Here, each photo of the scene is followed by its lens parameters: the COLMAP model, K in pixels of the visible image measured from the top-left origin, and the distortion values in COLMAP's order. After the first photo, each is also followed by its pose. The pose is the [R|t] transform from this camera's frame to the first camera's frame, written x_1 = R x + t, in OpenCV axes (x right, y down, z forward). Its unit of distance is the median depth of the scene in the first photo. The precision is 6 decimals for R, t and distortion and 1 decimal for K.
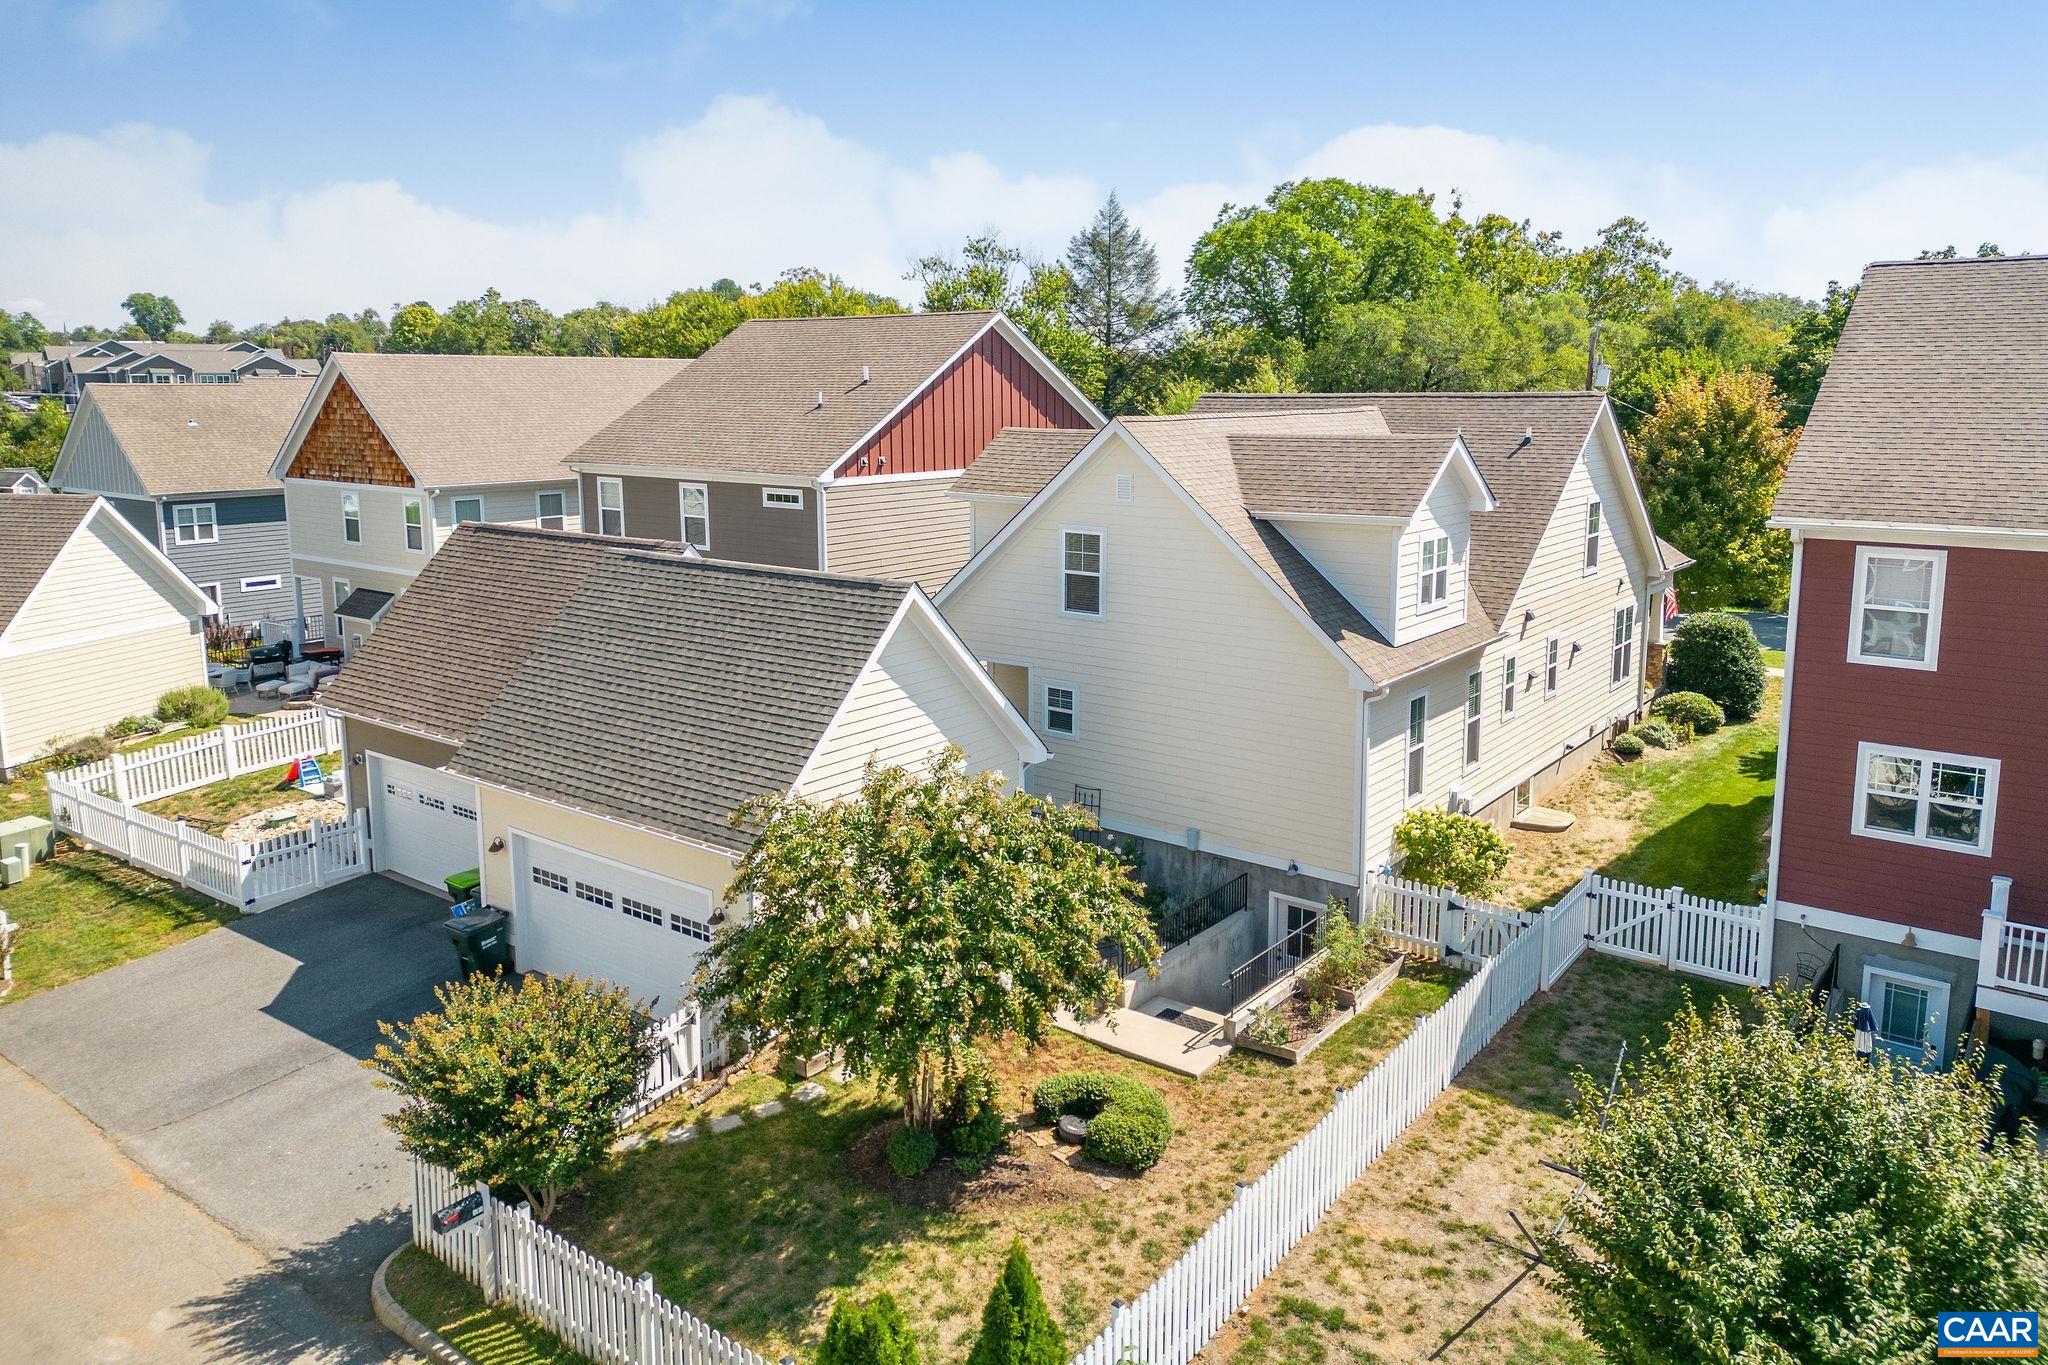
lens RADIAL K [[1445.4, 0, 1028.9], [0, 1445.4, 645.3], [0, 0, 1]] dist [0.046770, -0.001124]
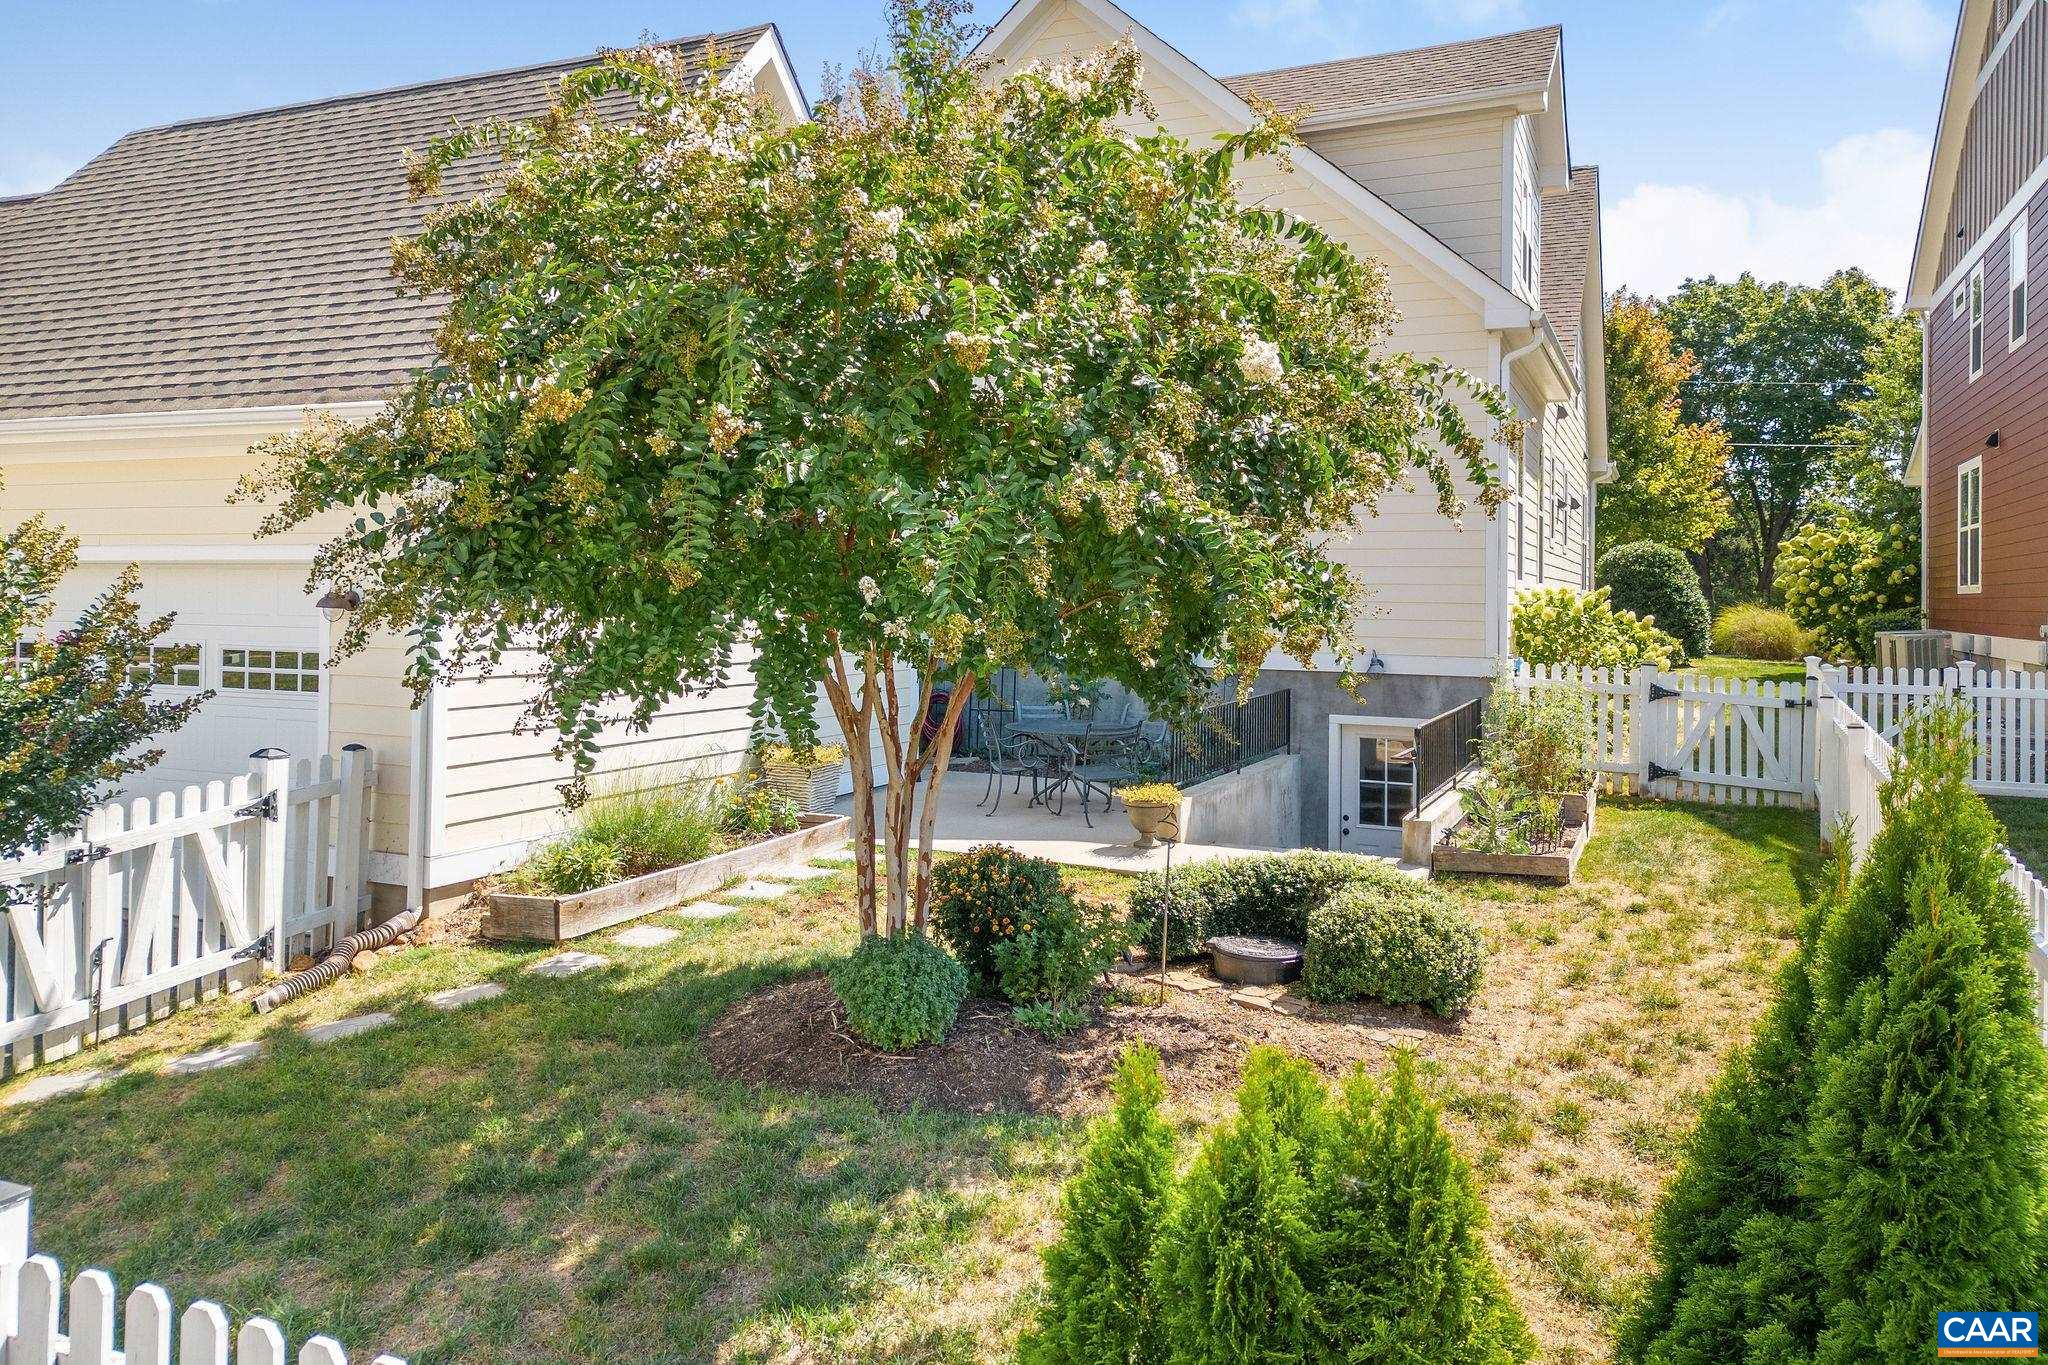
lens RADIAL K [[1474.4, 0, 1020.6], [0, 1474.4, 619.2], [0, 0, 1]] dist [0.035076, -0.003221]
pose [[0.972120, 0.010381, 0.234253, -0.129856], [0.029459, 0.985697, -0.165934, 0.293176], [-0.232625, 0.168209, 0.957910, 0.566245]]
